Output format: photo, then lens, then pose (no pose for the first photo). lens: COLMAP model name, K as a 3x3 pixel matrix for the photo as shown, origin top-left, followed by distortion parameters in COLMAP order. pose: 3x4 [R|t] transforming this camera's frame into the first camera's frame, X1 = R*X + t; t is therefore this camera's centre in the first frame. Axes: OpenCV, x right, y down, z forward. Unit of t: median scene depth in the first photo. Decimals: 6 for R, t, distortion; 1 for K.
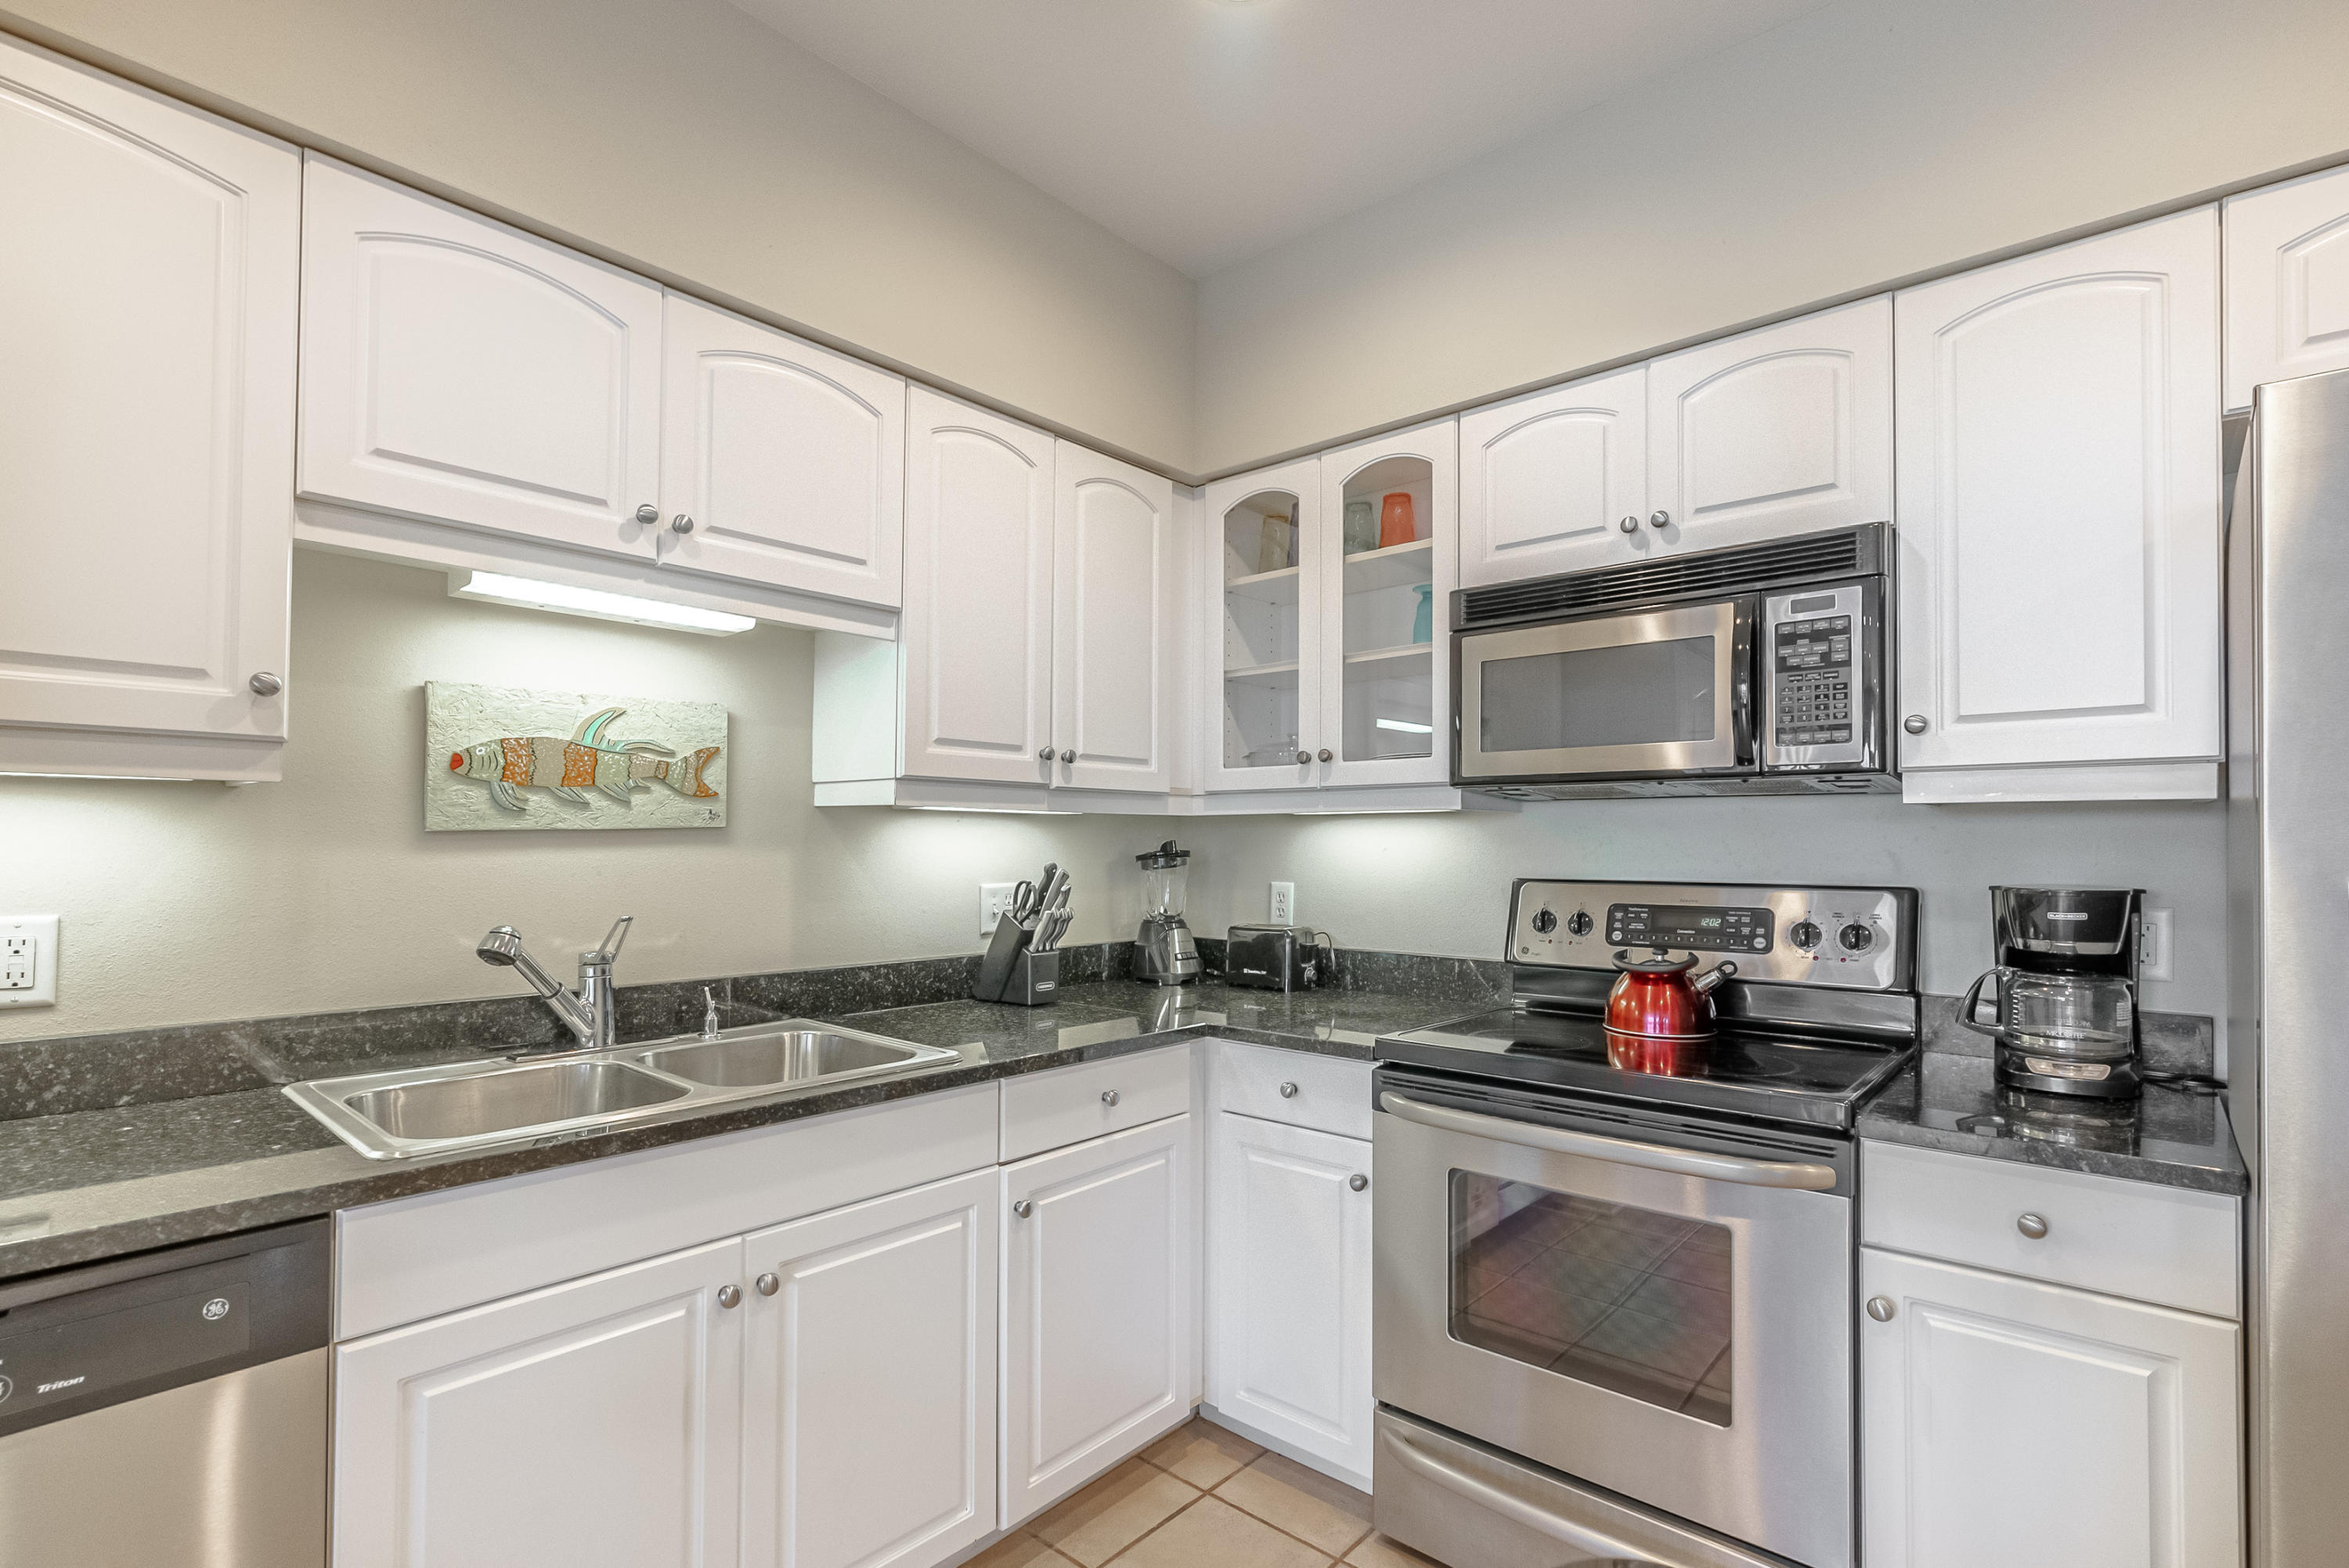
lens RADIAL K [[1080.5, 0, 1195.2], [0, 1080.5, 830.9], [0, 0, 1]] dist [-0.003908, 0.000833]
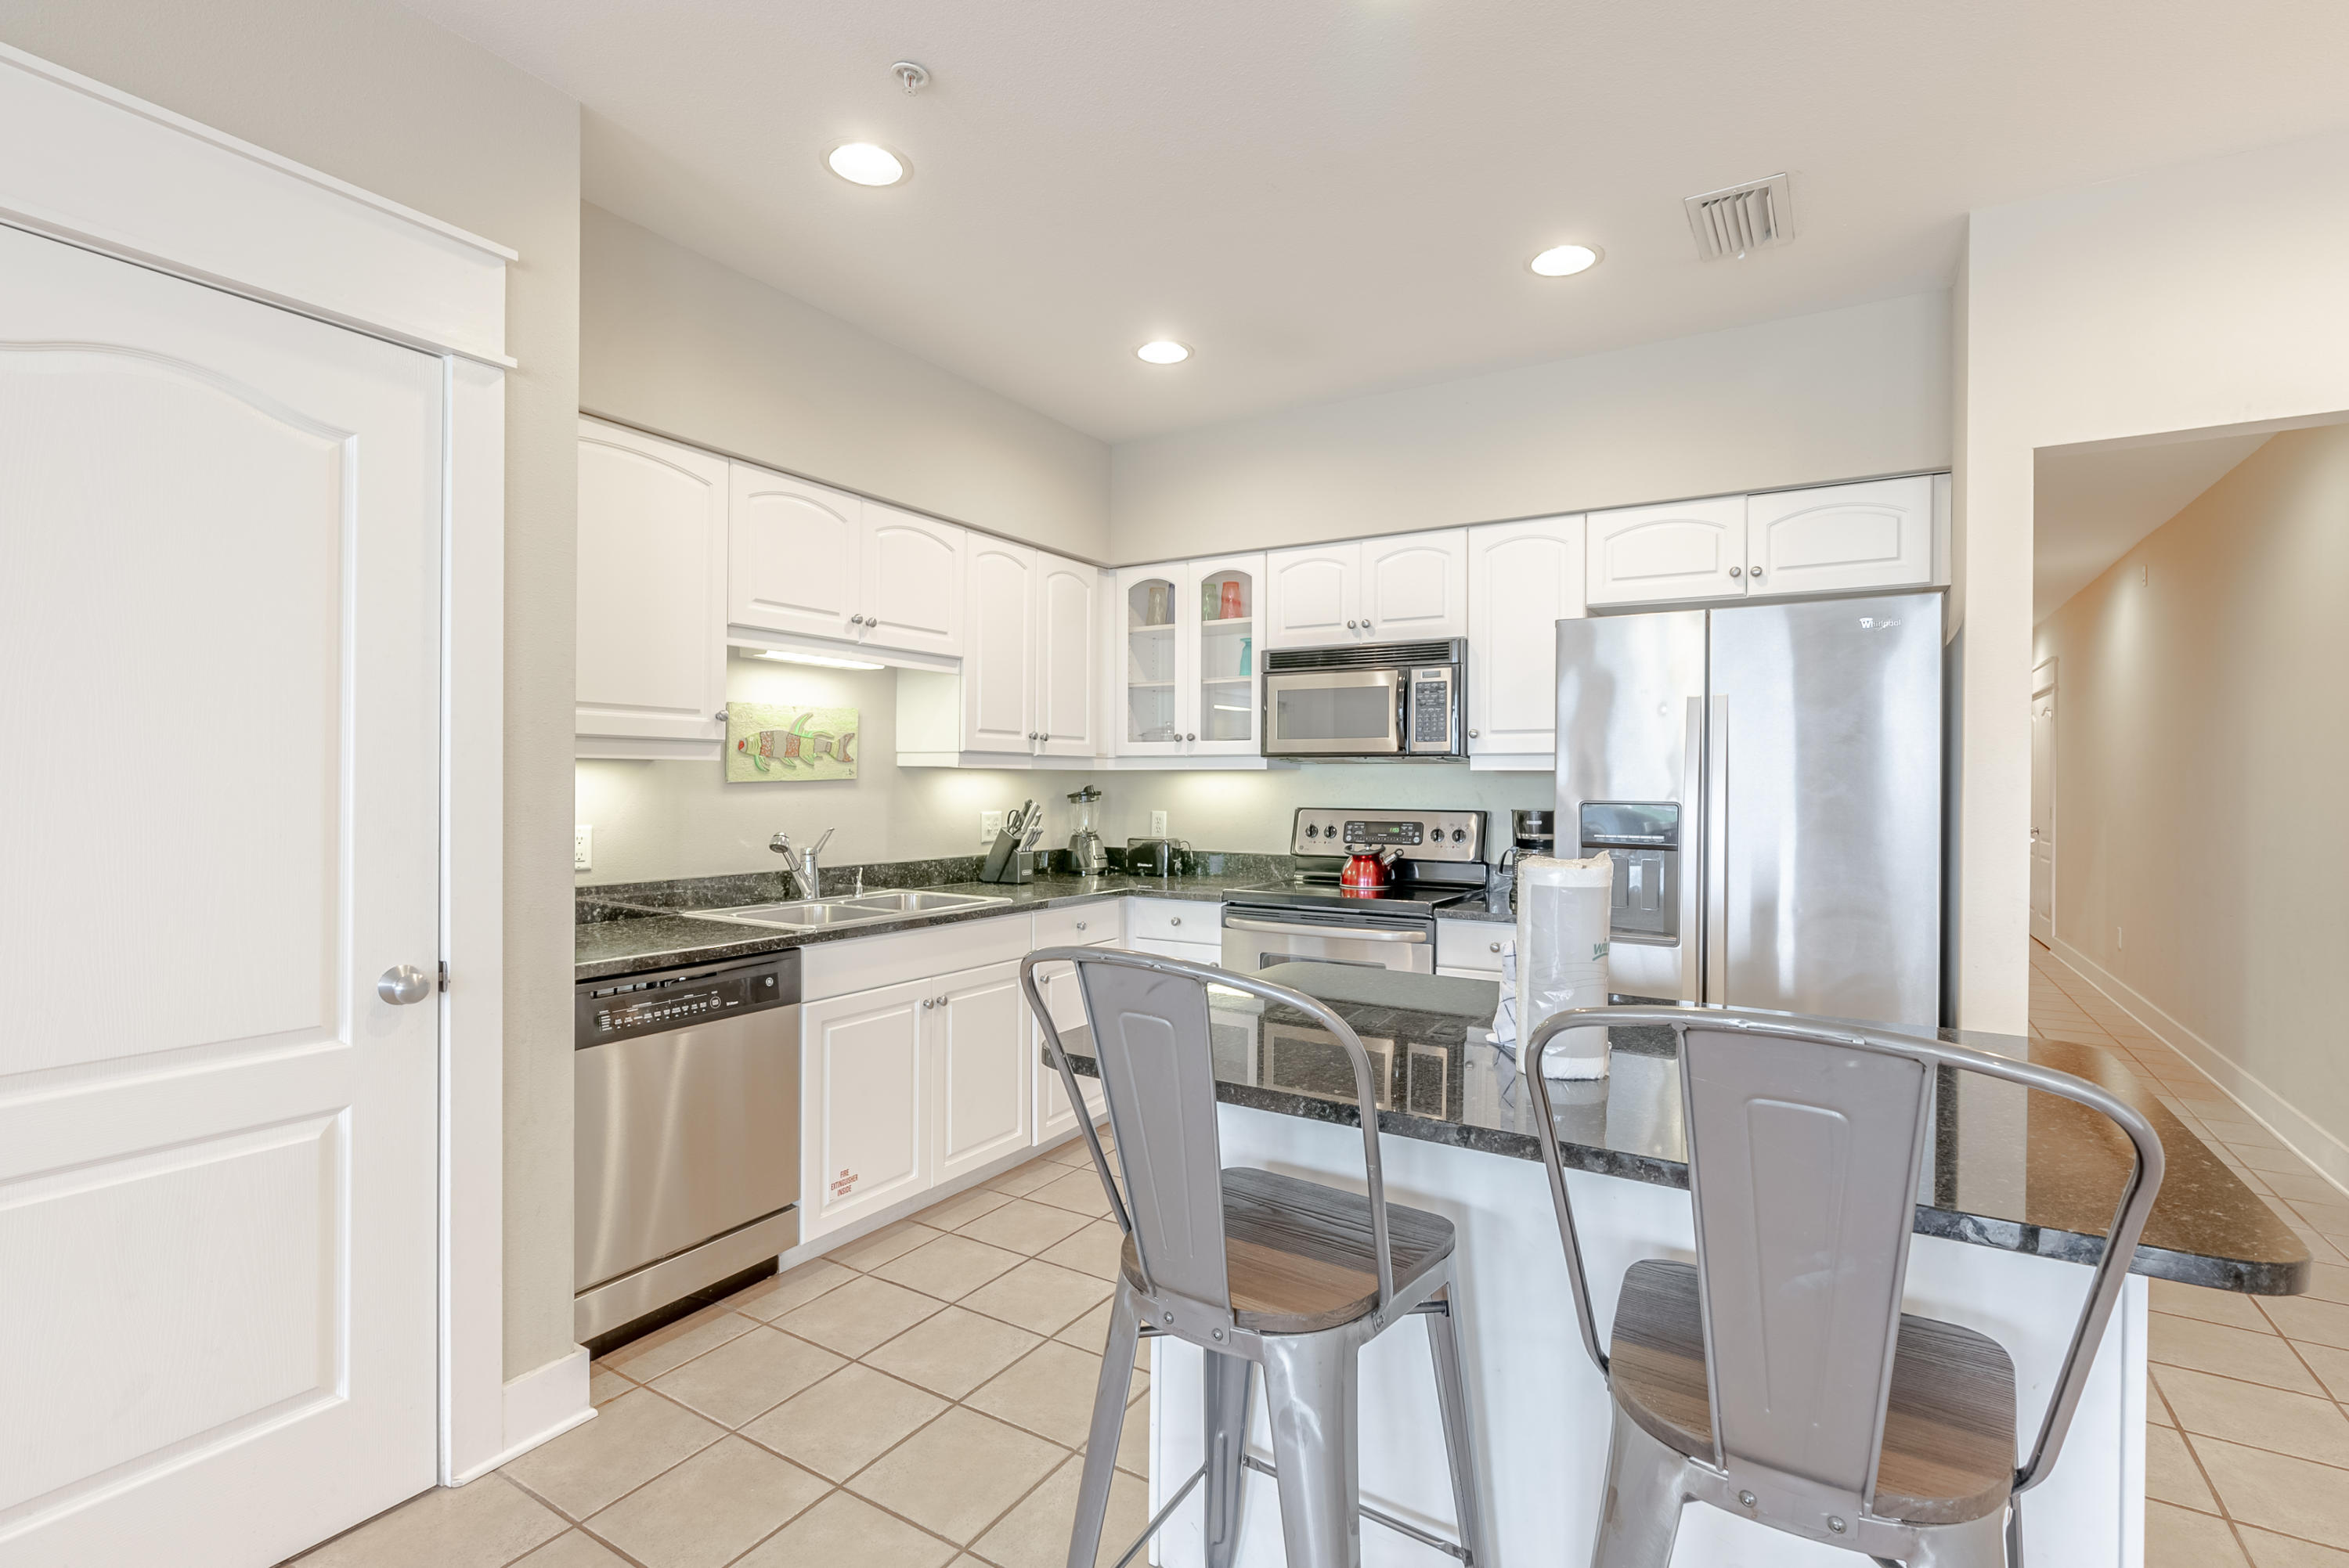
lens RADIAL K [[1080.5, 0, 1191.8], [0, 1080.5, 780.9], [0, 0, 1]] dist [-0.003908, 0.000833]
pose [[0.985482, 0.001318, 0.169776, -0.206779], [-0.003264, 0.999932, 0.011188, -0.022377], [-0.169750, -0.011580, 0.985419, -0.850500]]
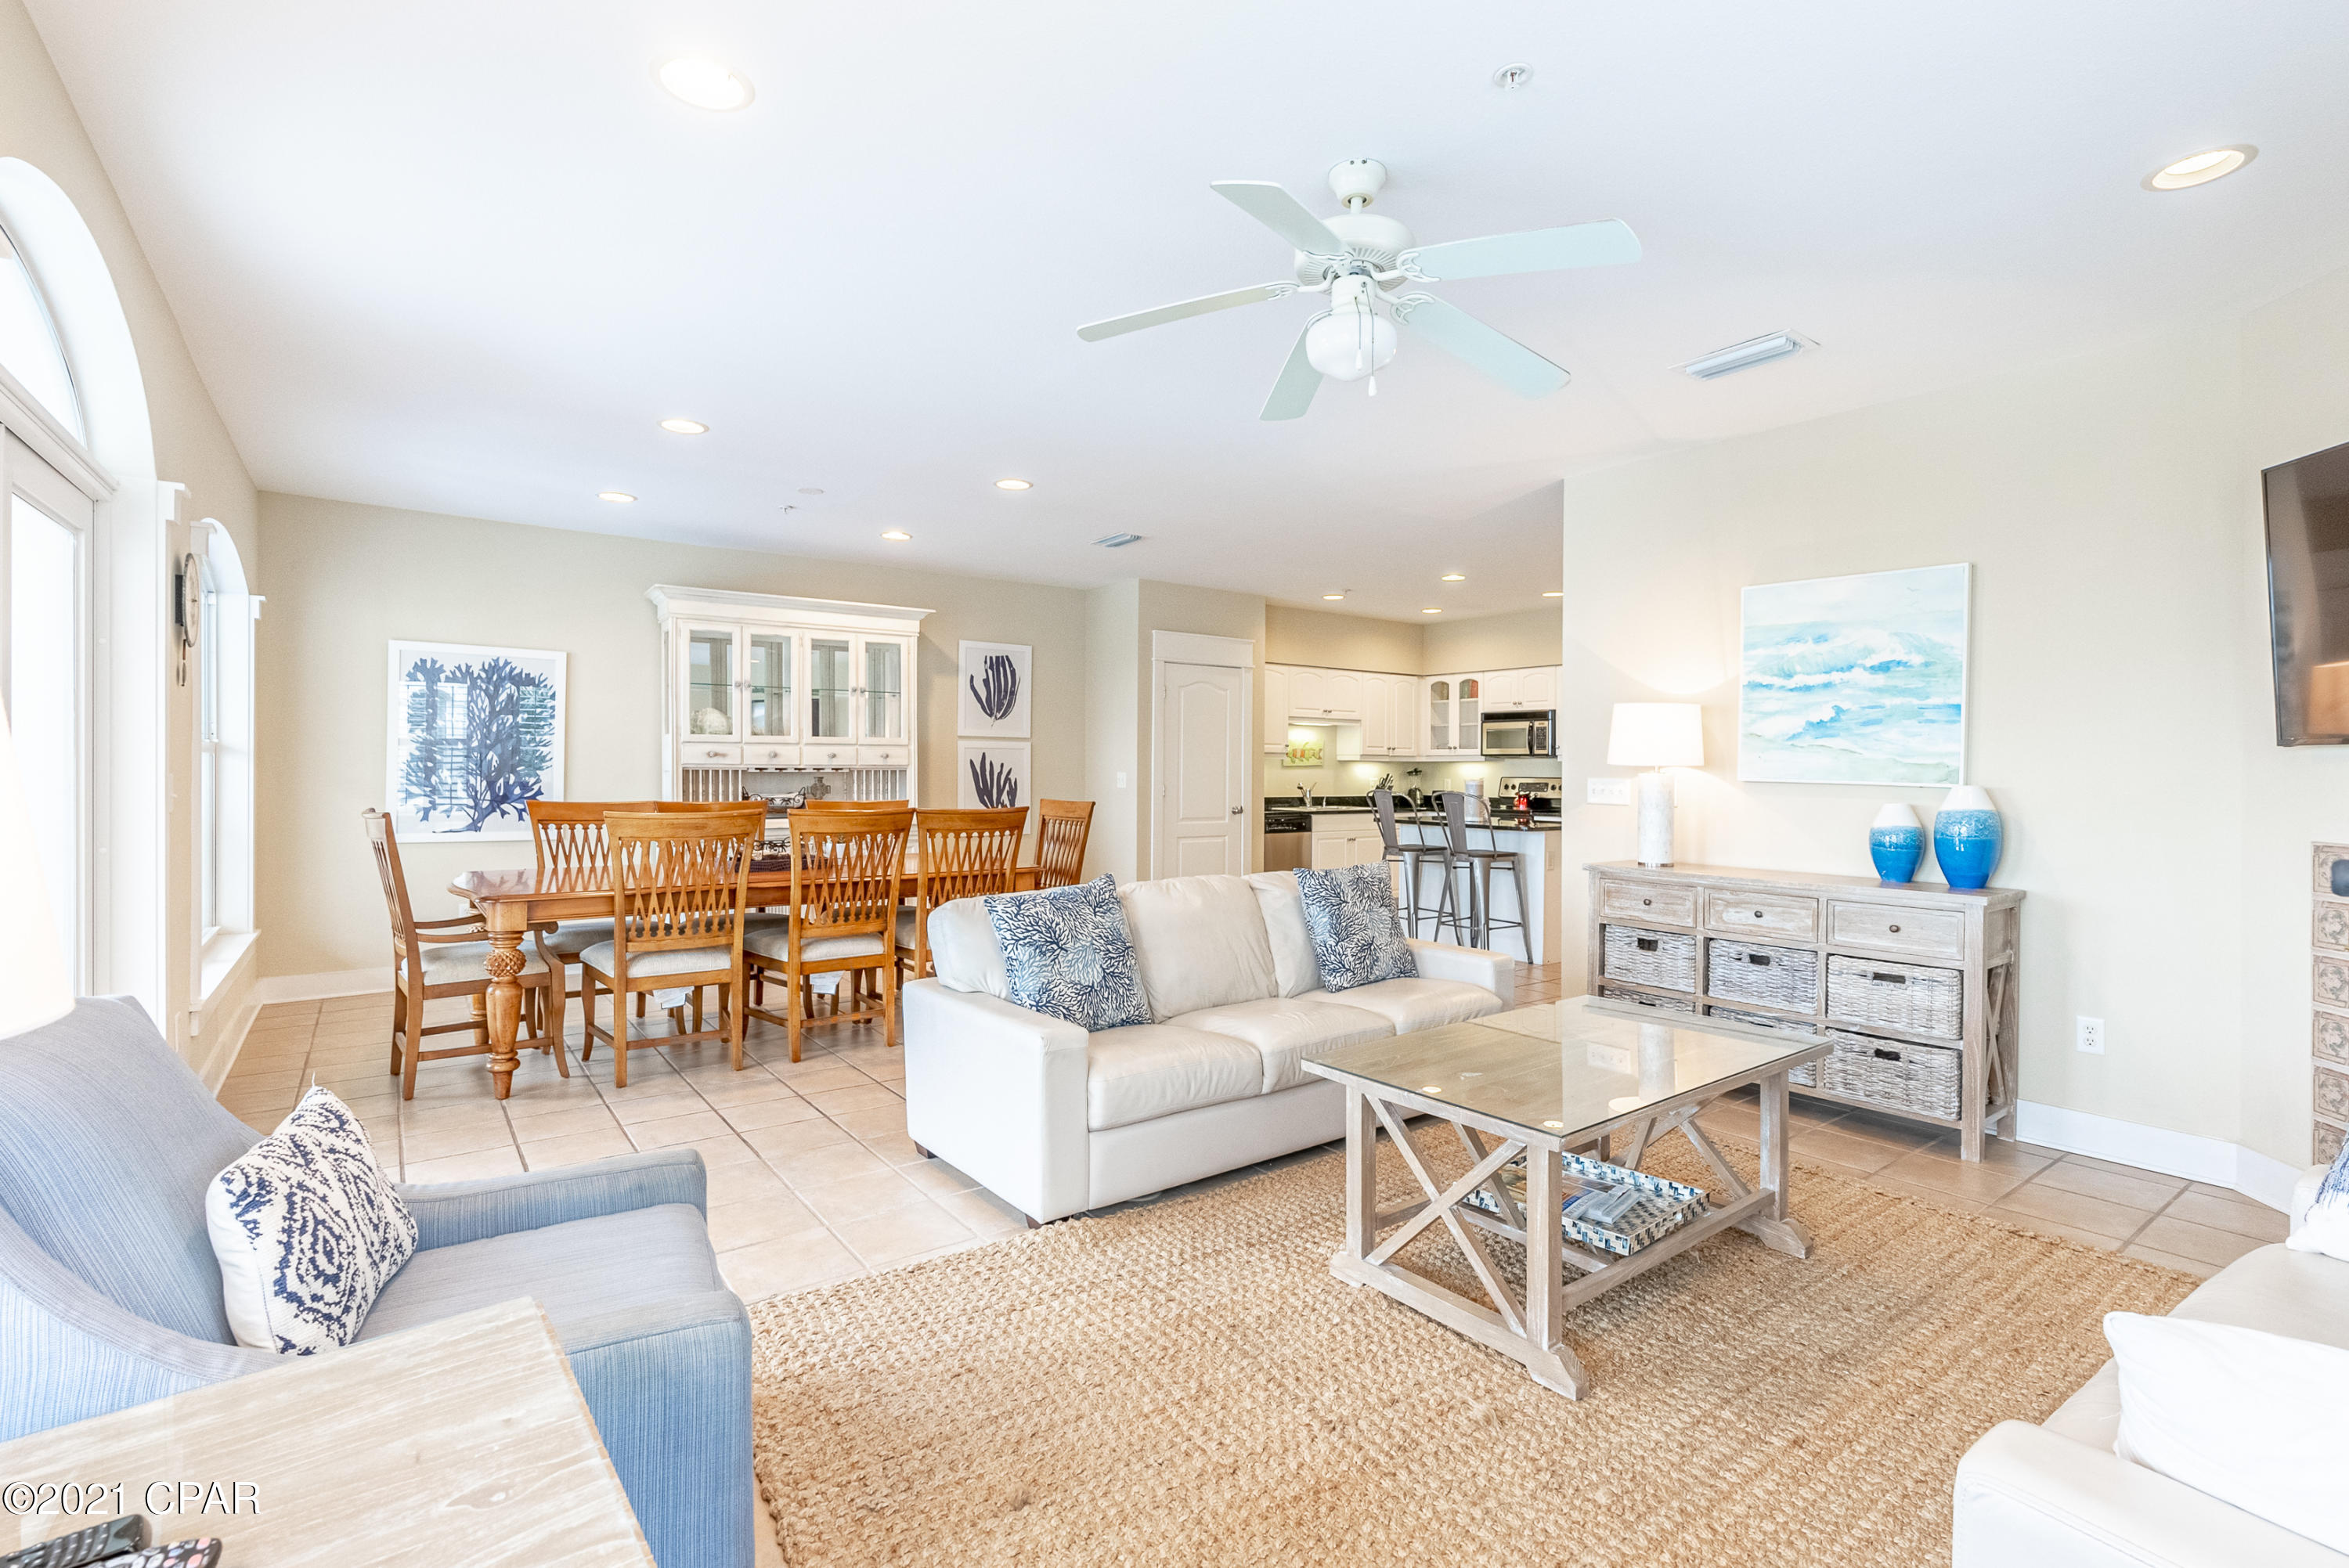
lens RADIAL K [[1080.5, 0, 1210.3], [0, 1080.5, 767.4], [0, 0, 1]] dist [-0.003908, 0.000833]
pose [[0.982841, -0.001021, -0.184454, -0.046298], [0.002812, 0.999951, 0.009448, -0.042969], [0.184436, -0.009804, 0.982796, -3.953479]]
